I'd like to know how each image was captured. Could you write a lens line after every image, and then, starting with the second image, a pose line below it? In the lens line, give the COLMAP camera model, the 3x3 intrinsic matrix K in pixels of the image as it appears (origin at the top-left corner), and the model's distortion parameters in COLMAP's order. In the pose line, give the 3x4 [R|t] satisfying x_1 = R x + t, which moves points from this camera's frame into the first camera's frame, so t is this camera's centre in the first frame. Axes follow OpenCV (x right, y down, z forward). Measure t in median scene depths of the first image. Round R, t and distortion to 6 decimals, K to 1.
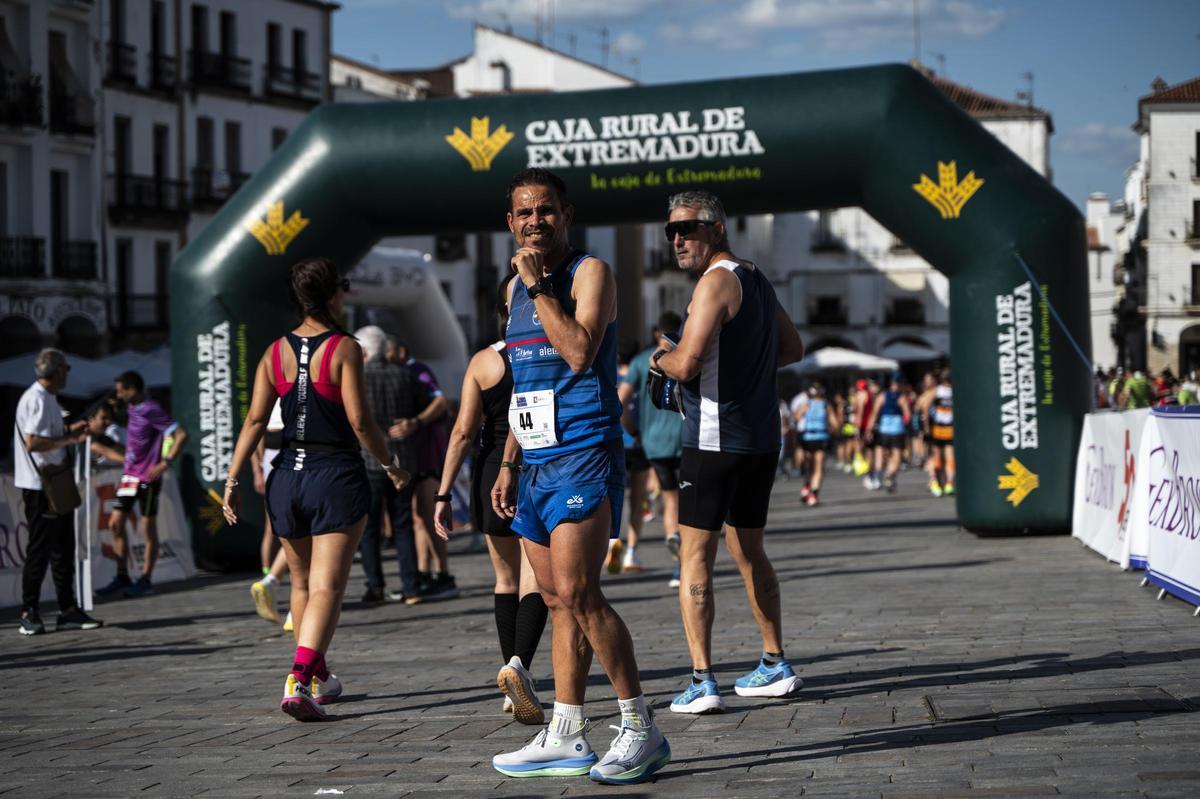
lens RADIAL K [[2447.0, 0, 600.0], [0, 2447.0, 399.5], [0, 0, 1]] dist [-0.014113, 0.056644]
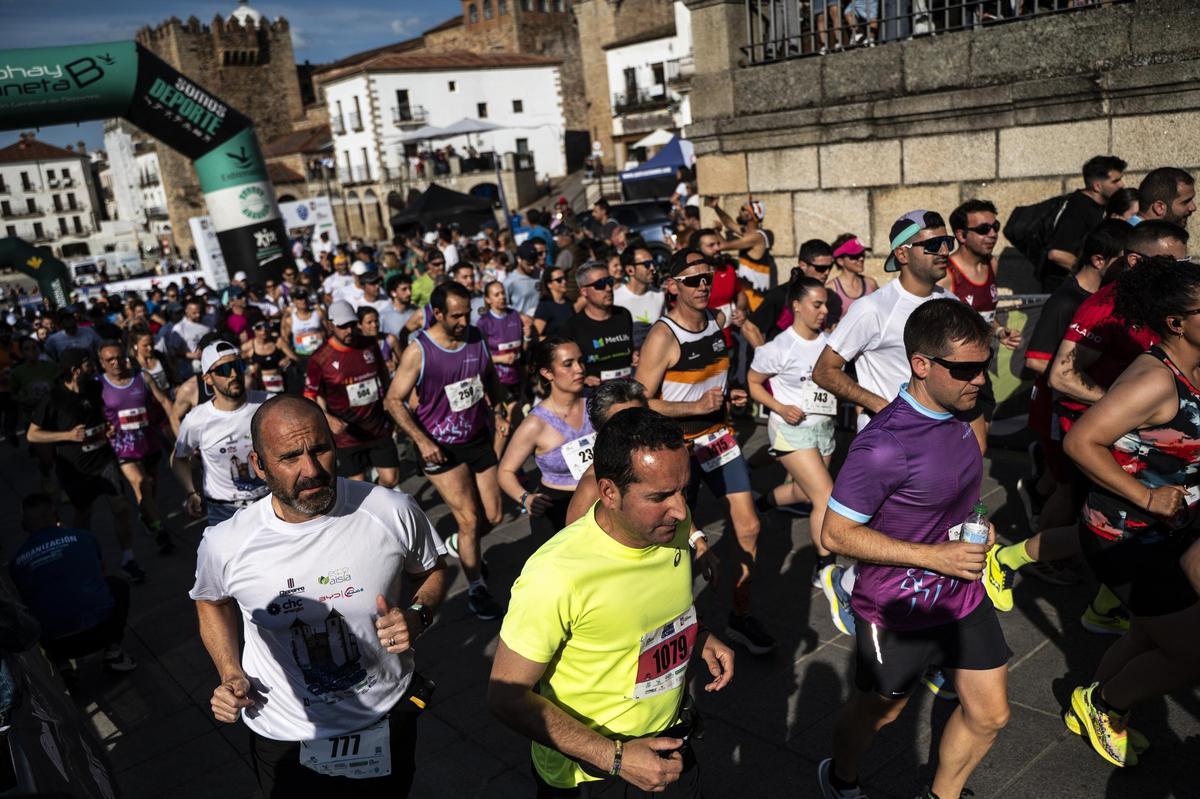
lens RADIAL K [[961.9, 0, 603.7], [0, 961.9, 395.2], [0, 0, 1]] dist [0.002220, -0.007954]
pose [[0.682205, -0.236996, 0.691686, -0.155202], [0.125099, 0.969895, 0.208936, -0.029262], [-0.720380, -0.056008, 0.691315, -0.376750]]
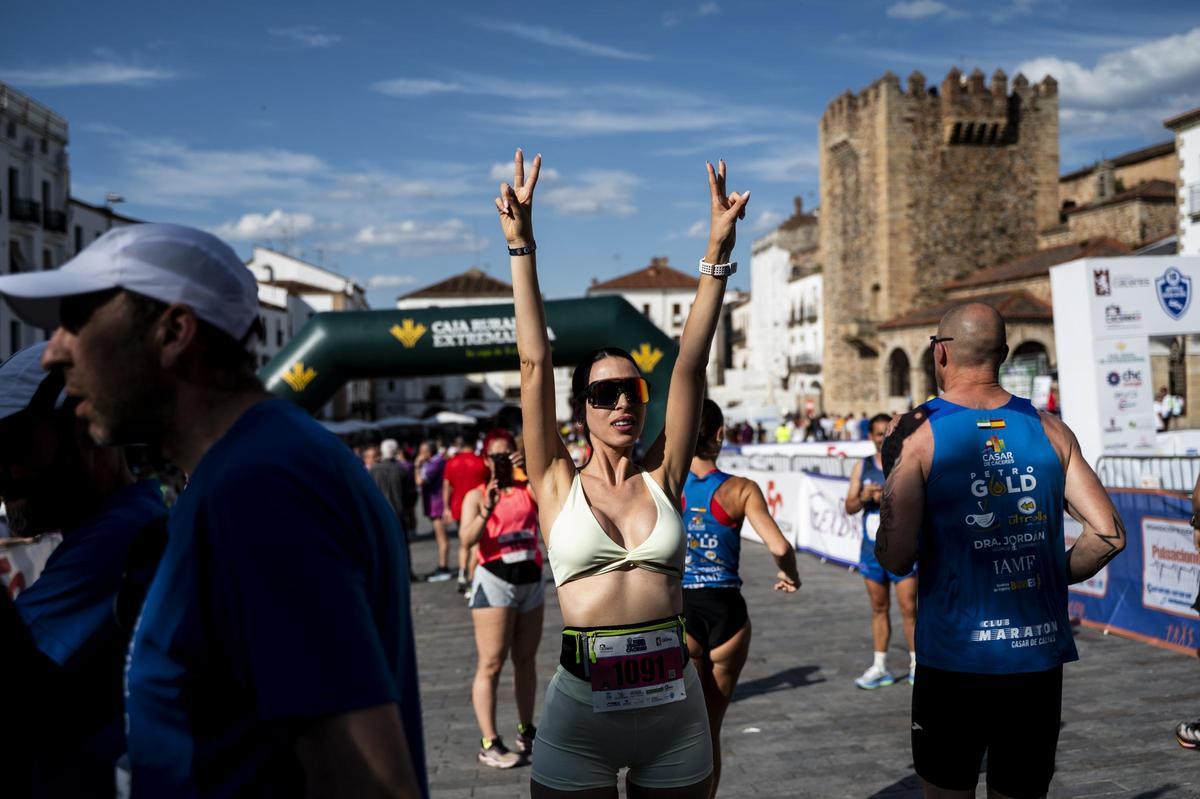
lens RADIAL K [[1230.9, 0, 598.7], [0, 1230.9, 379.5], [0, 0, 1]] dist [0.004434, -0.004564]
pose [[0.969081, -0.005459, 0.246681, -0.049793], [0.016018, 0.999038, -0.040817, -0.008768], [-0.246221, 0.043506, 0.968237, 0.005539]]
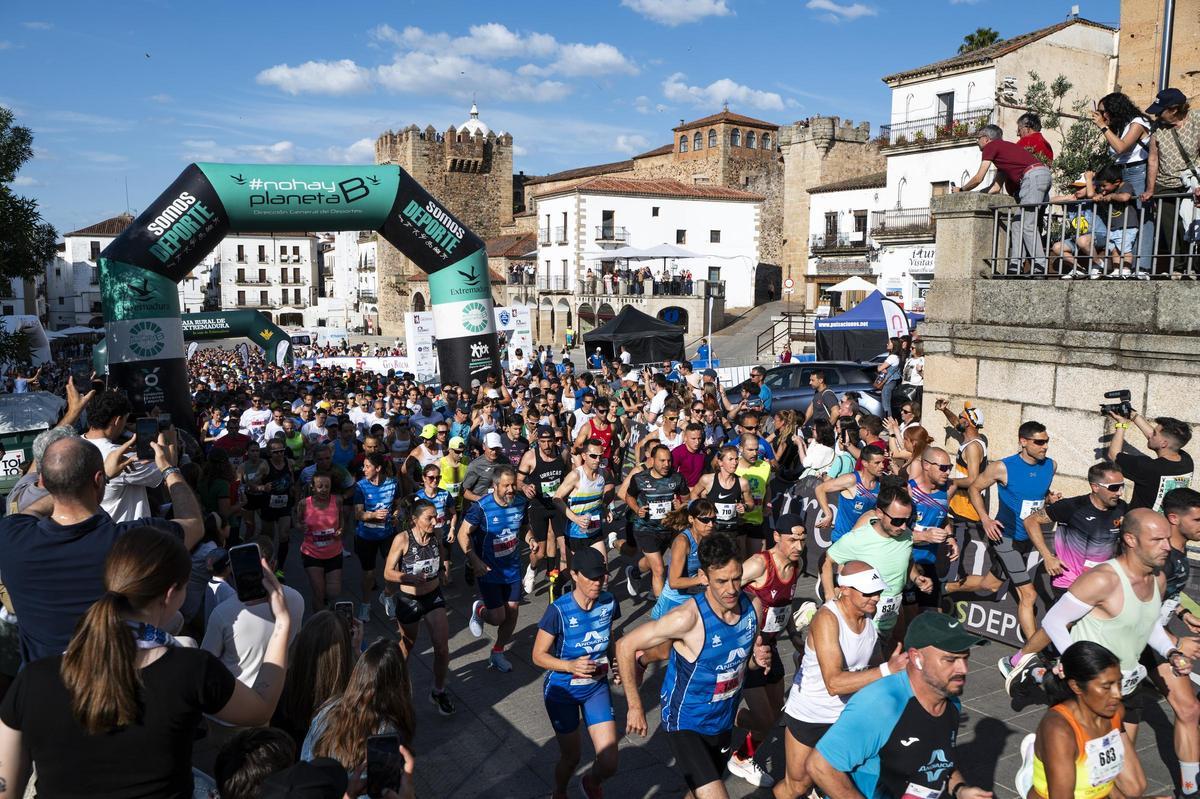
lens RADIAL K [[962.0, 0, 594.1], [0, 962.0, 400.9], [0, 0, 1]] dist [0.002749, -0.008475]
pose [[0.814051, -0.058247, 0.577865, -0.166244], [0.010069, 0.996224, 0.086231, -0.038434], [-0.580706, -0.064378, 0.811564, -0.376739]]
